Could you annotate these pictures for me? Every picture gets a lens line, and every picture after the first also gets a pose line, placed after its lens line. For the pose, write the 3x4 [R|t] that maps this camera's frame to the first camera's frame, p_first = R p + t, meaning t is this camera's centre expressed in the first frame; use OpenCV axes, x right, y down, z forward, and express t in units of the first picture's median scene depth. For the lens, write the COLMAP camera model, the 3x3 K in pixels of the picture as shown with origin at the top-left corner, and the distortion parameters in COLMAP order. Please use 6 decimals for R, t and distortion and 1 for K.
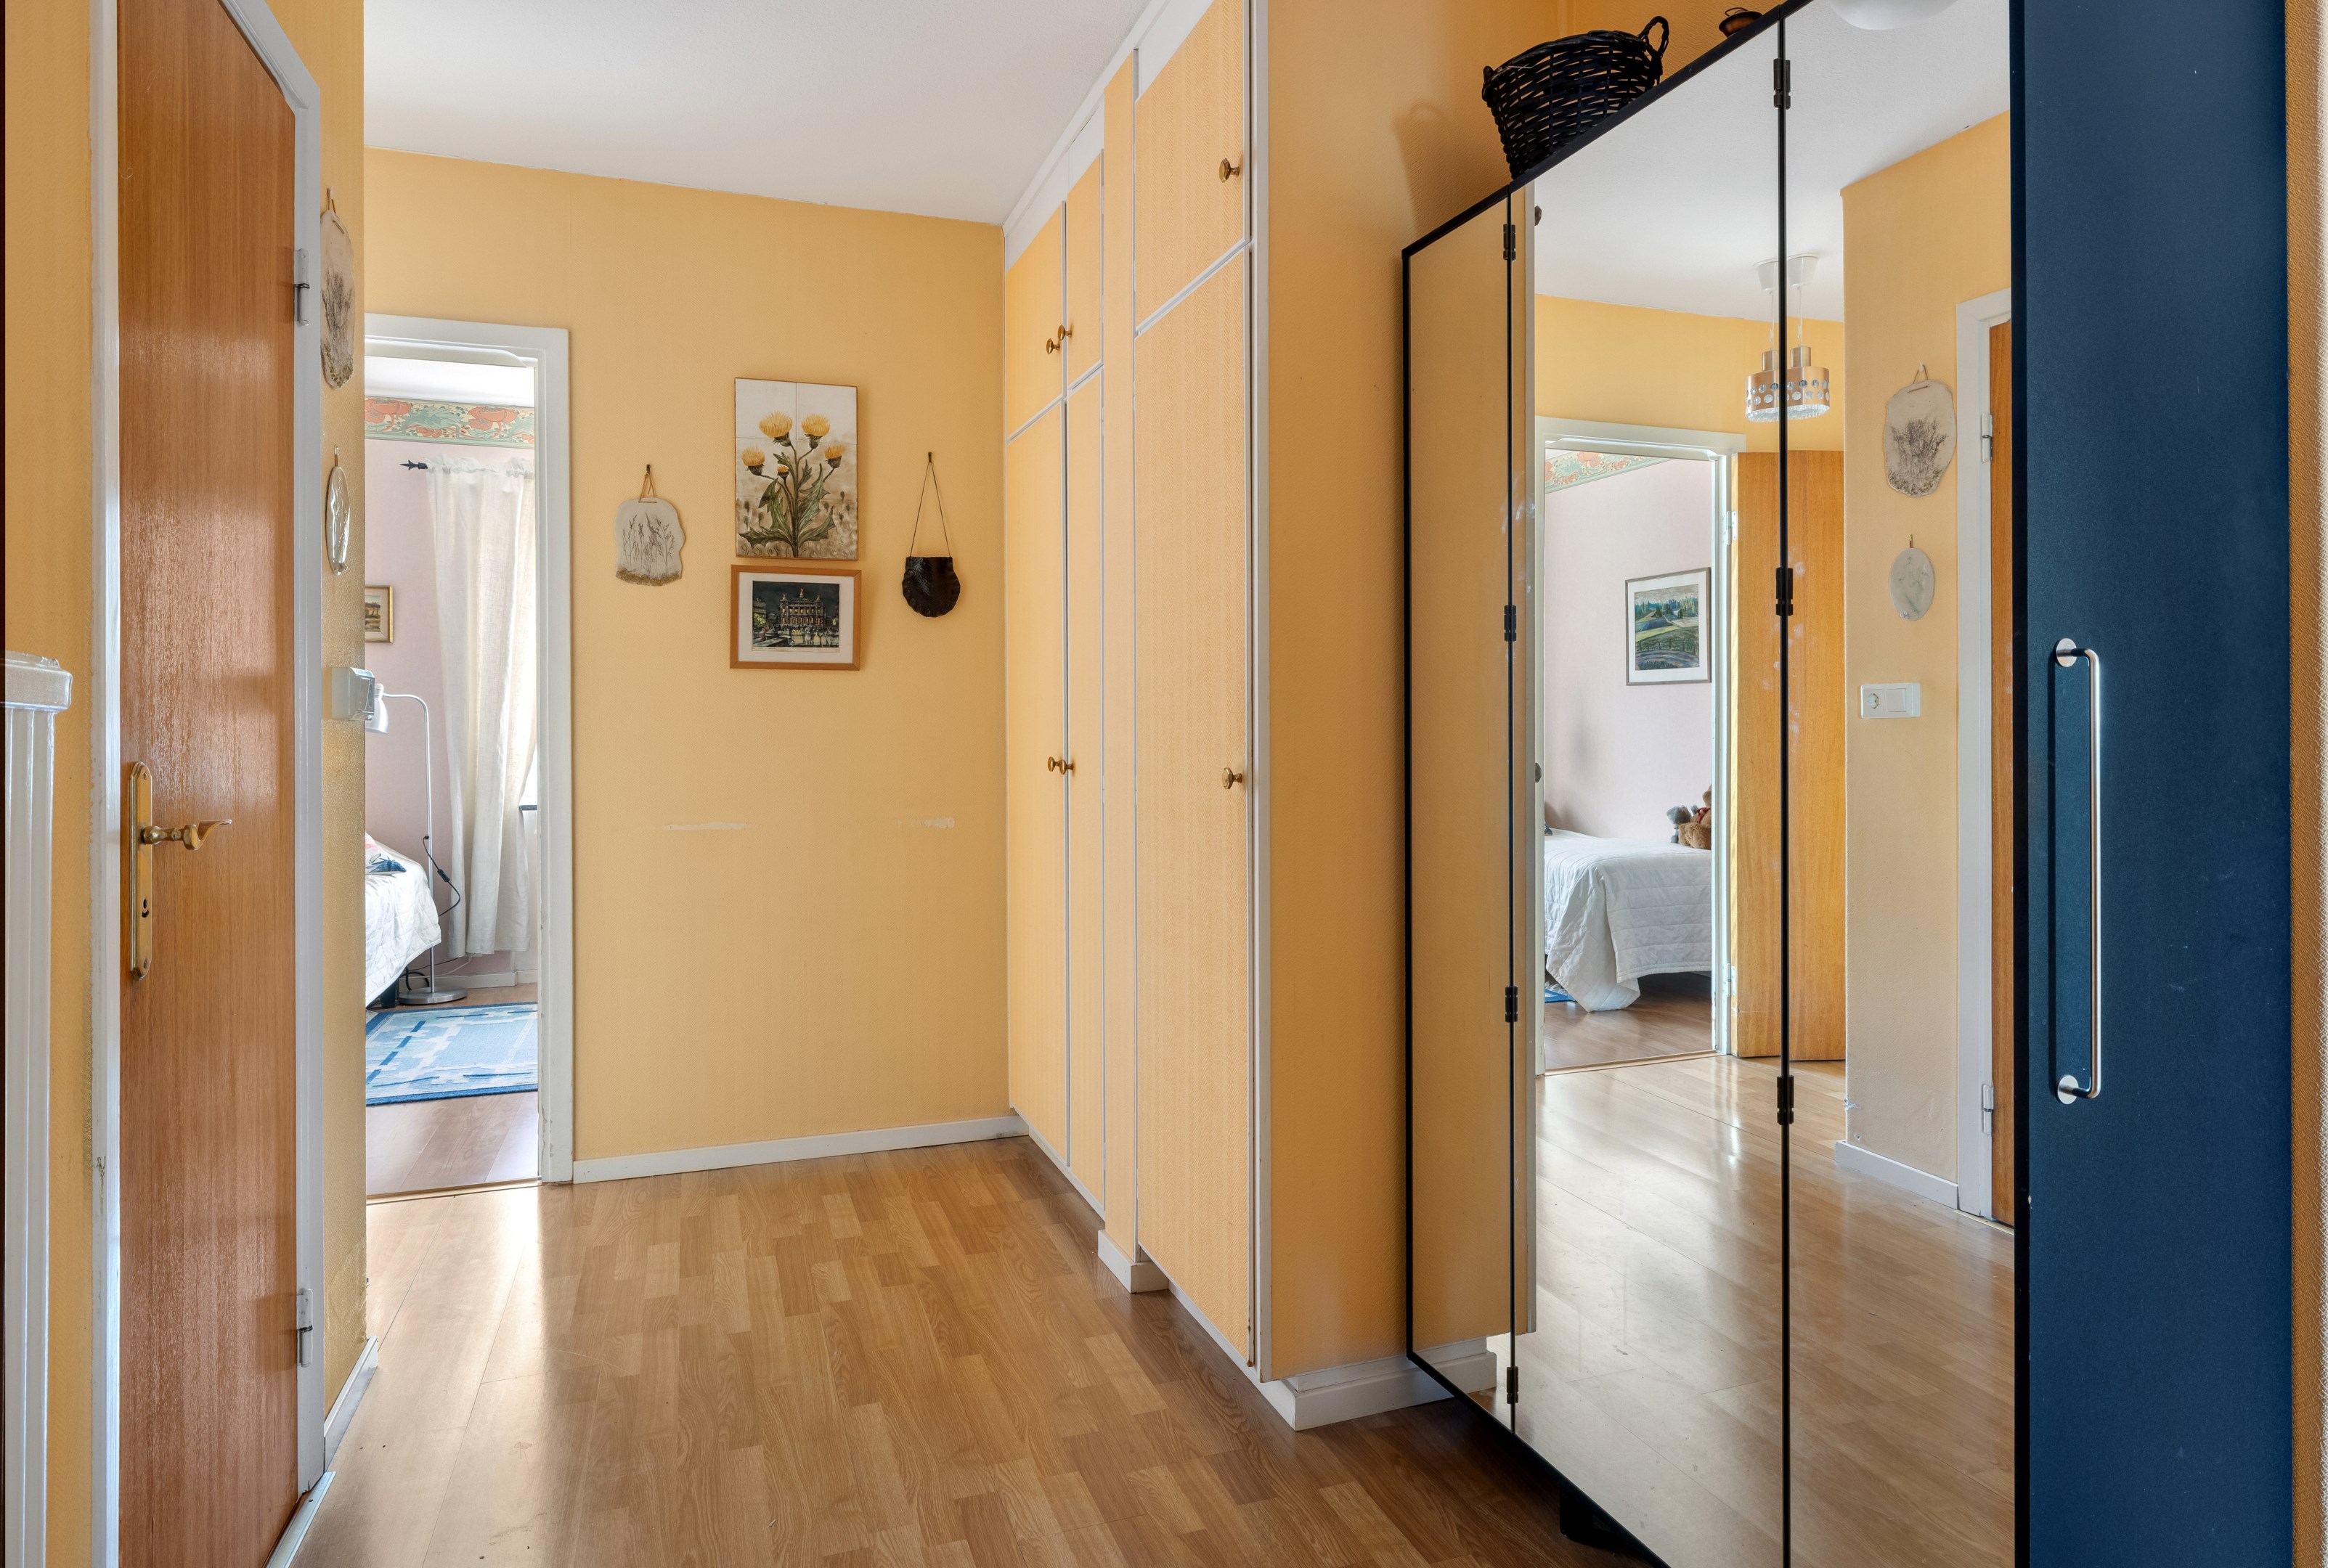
lens RADIAL K [[1363.1, 0, 1164.6], [0, 1363.1, 766.4], [0, 0, 1]] dist [-0.000963, -0.000244]
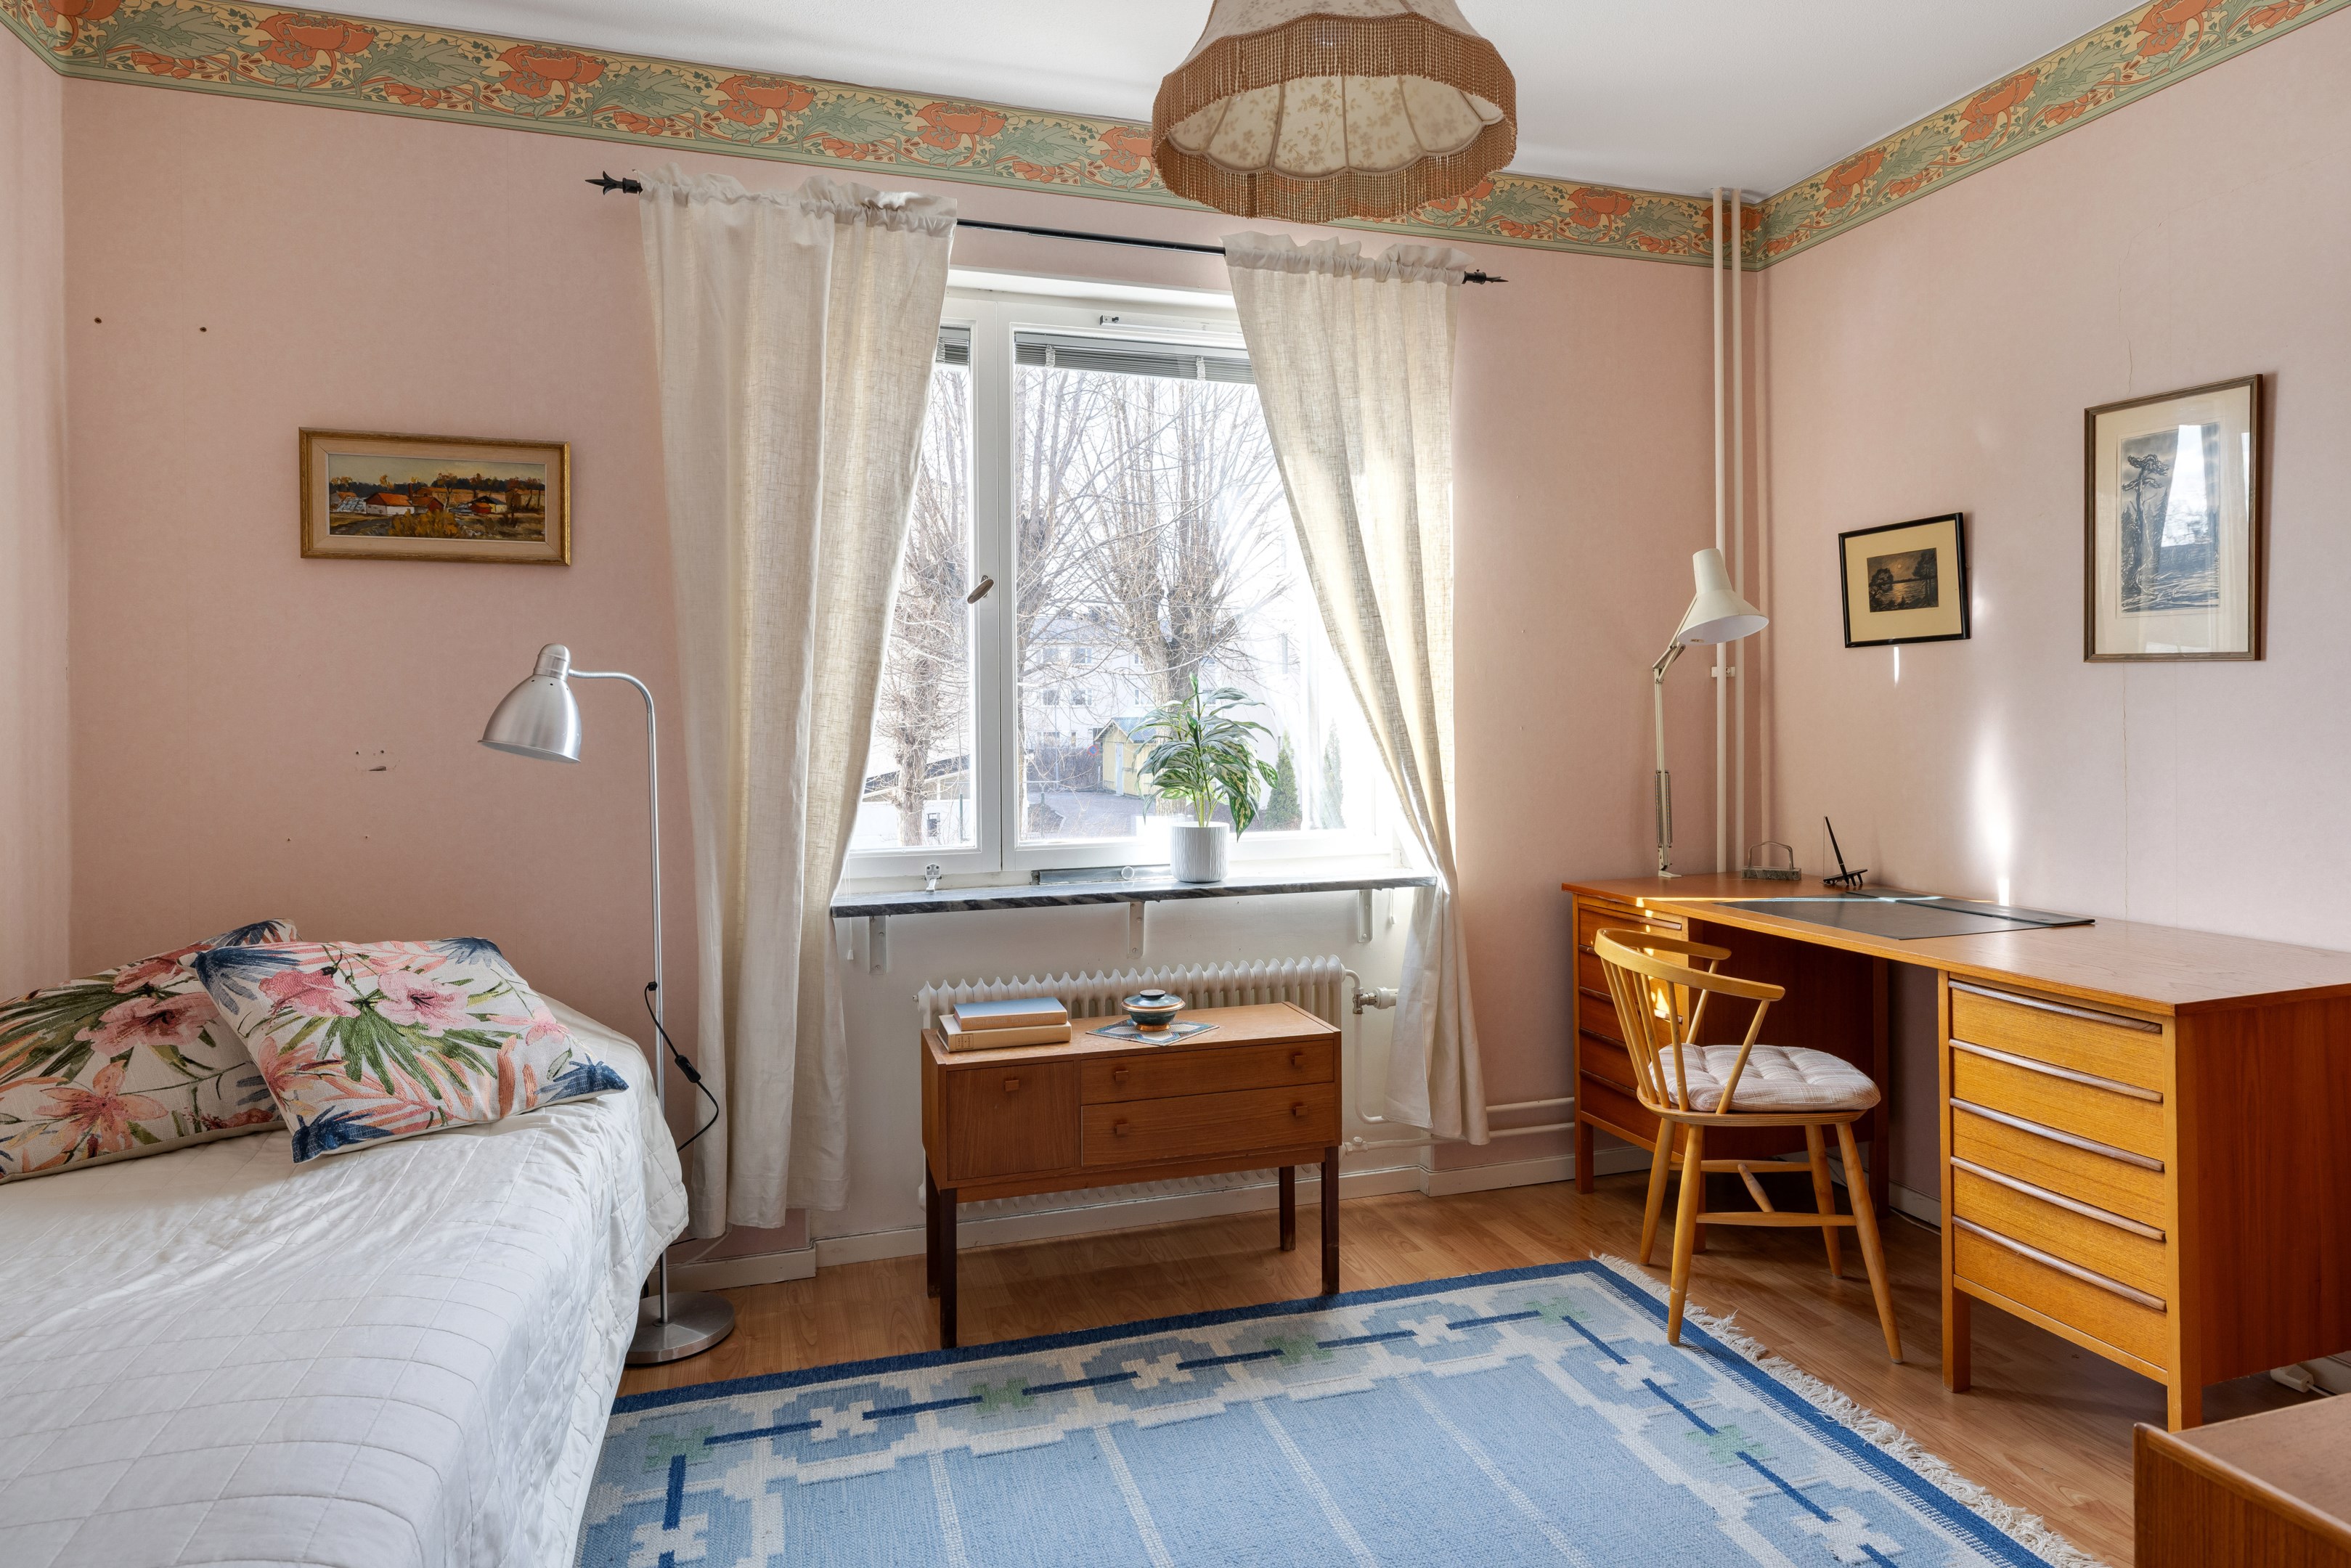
lens RADIAL K [[1391.9, 0, 1178.9], [0, 1391.9, 765.1], [0, 0, 1]] dist [0.000761, -0.003714]
pose [[0.999282, -0.004820, -0.037573, -0.338353], [0.004864, 0.999988, 0.001068, -0.021006], [0.037567, -0.001250, 0.999293, 0.526925]]
